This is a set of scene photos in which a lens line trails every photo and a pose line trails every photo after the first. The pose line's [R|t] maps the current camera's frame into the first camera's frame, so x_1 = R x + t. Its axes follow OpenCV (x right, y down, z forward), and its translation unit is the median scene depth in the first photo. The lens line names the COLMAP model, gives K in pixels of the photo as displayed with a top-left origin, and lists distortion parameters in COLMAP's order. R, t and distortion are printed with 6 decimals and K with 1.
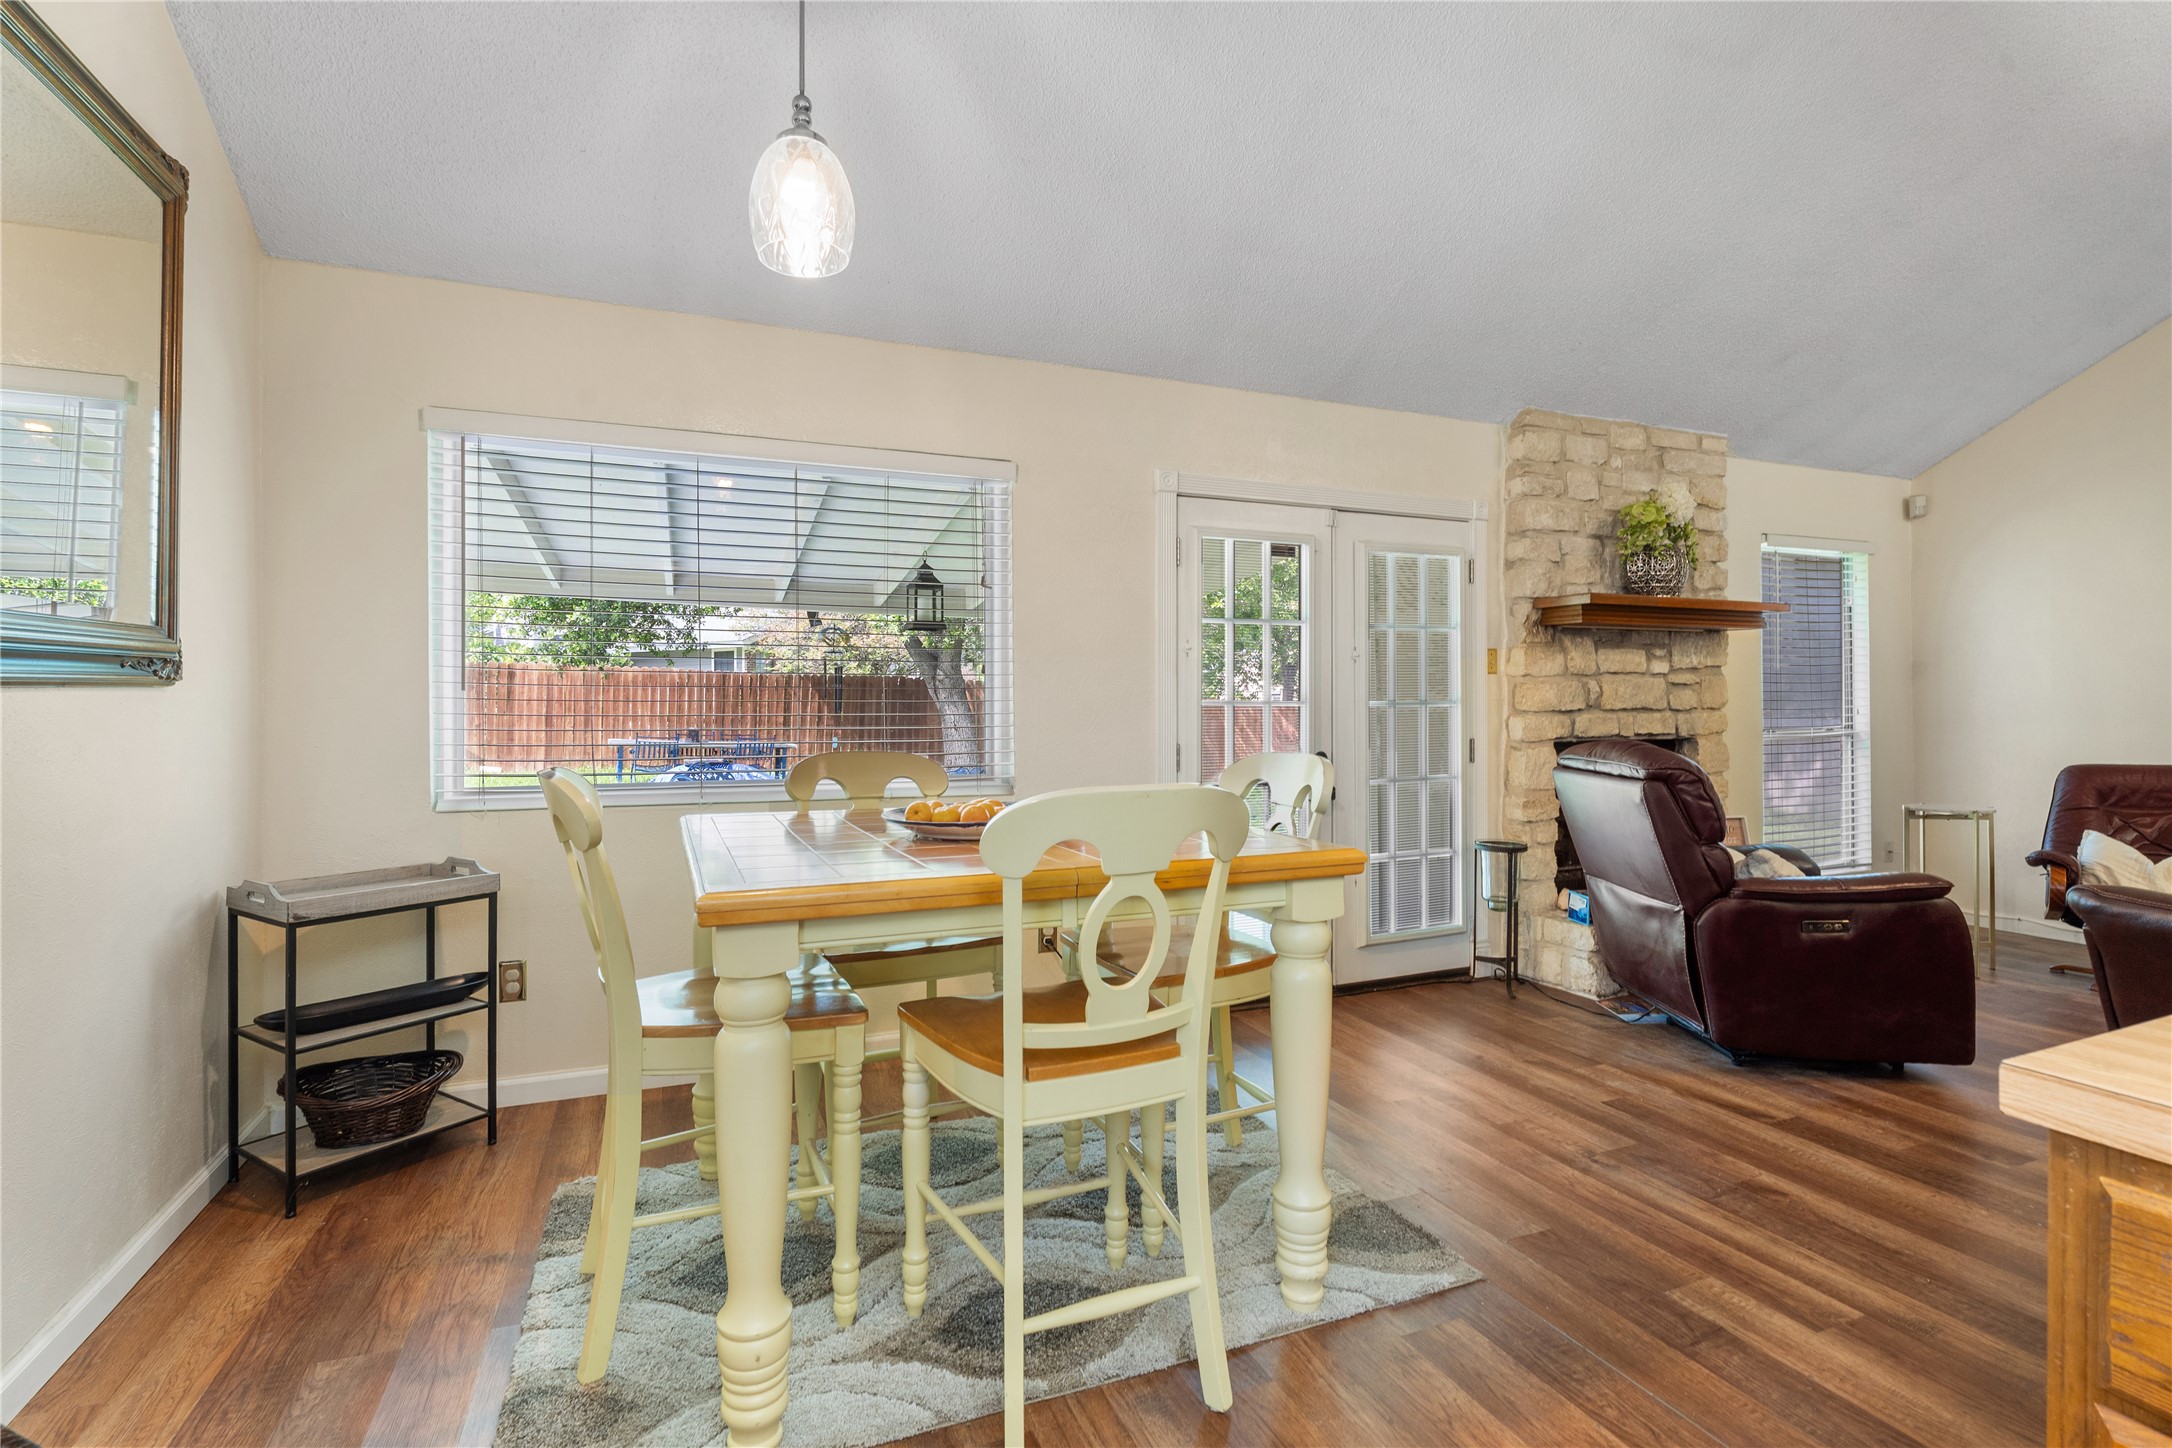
lens RADIAL K [[1012.0, 0, 1078.6], [0, 1012.0, 696.3], [0, 0, 1]] dist [-0.016156, -0.000305]
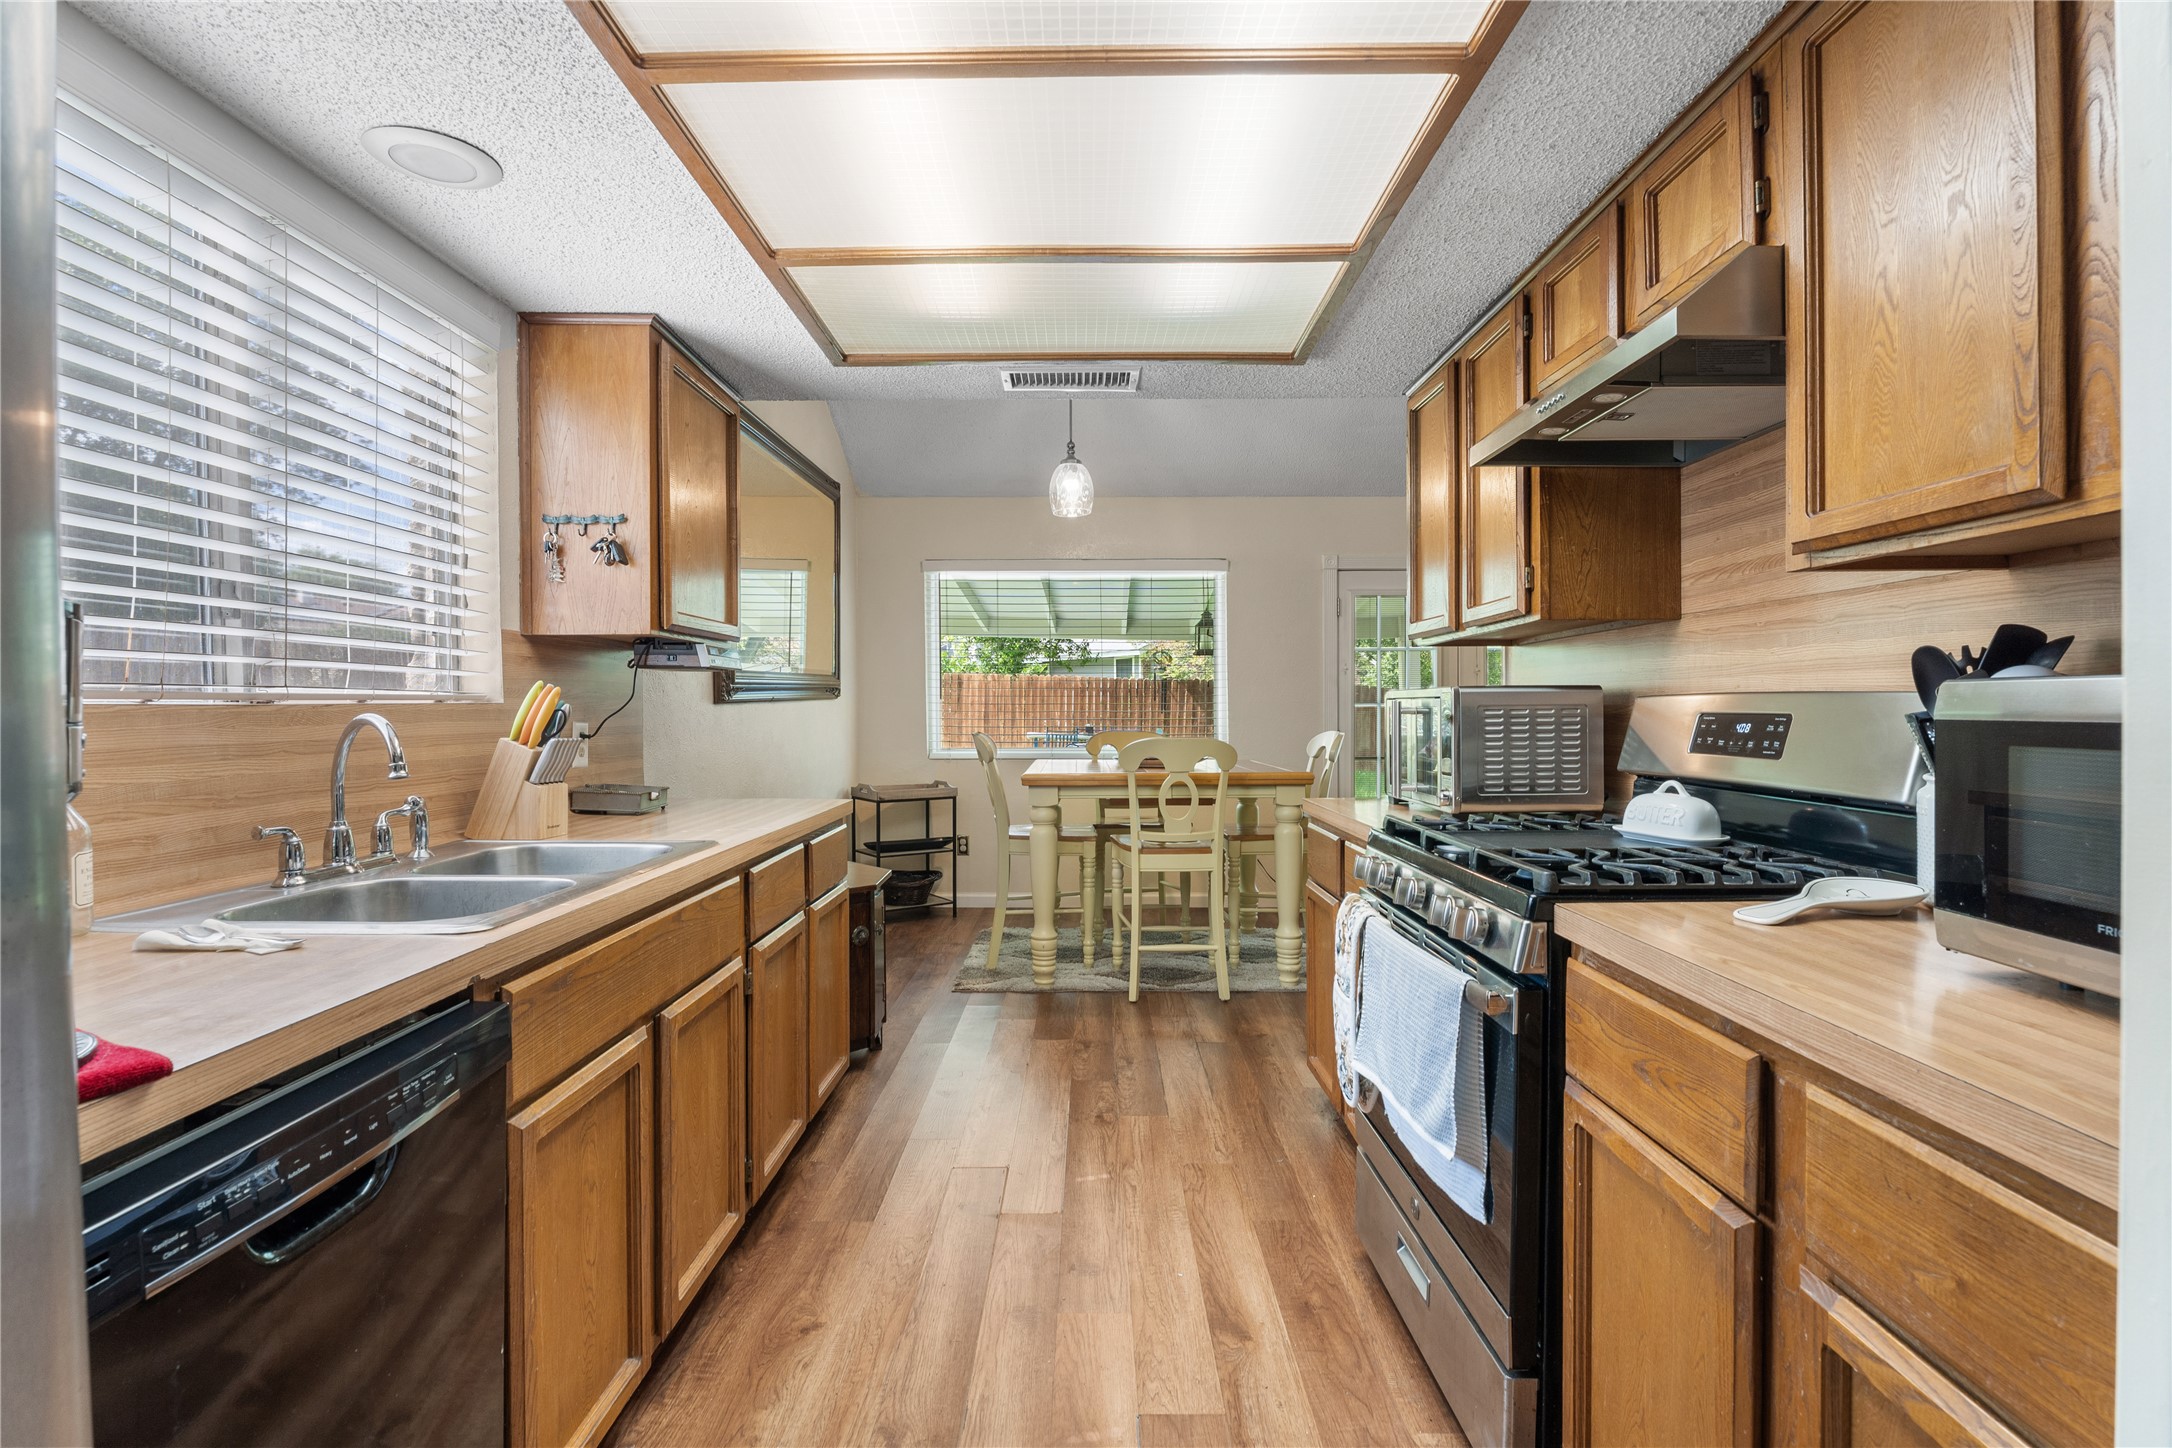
lens RADIAL K [[1012.0, 0, 1078.6], [0, 1012.0, 696.3], [0, 0, 1]] dist [-0.016156, -0.000305]
pose [[0.922679, -0.006906, -0.385506, 0.453072], [0.006957, 0.999975, -0.001264, -0.007831], [0.385505, -0.001515, 0.922704, -0.815534]]
